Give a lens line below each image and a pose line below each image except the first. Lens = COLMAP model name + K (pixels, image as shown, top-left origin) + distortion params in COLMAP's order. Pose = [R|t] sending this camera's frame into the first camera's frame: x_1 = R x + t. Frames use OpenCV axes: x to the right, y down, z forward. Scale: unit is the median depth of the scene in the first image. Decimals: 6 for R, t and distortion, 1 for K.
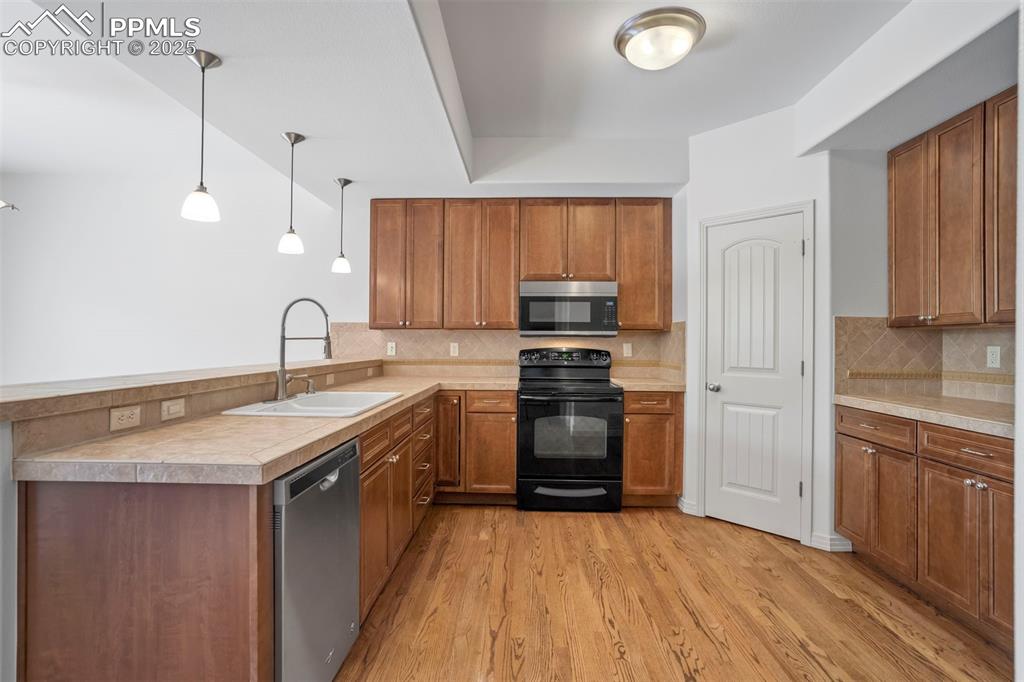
lens RADIAL K [[484.5, 0, 505.8], [0, 484.5, 338.2], [0, 0, 1]] dist [-0.041847, 0.018792]
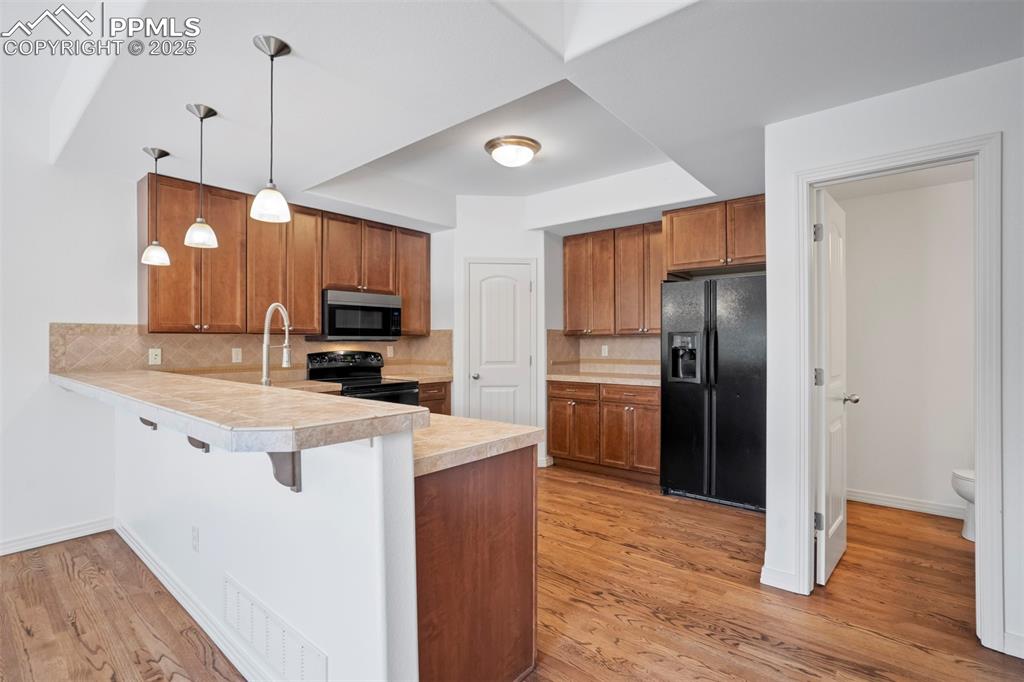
lens RADIAL K [[484.5, 0, 512.1], [0, 484.5, 338.0], [0, 0, 1]] dist [-0.041847, 0.018792]
pose [[0.607267, -0.001849, 0.794495, -0.757217], [0.000736, 0.999998, 0.001765, -0.016796], [-0.794497, -0.000487, 0.607268, 0.044302]]
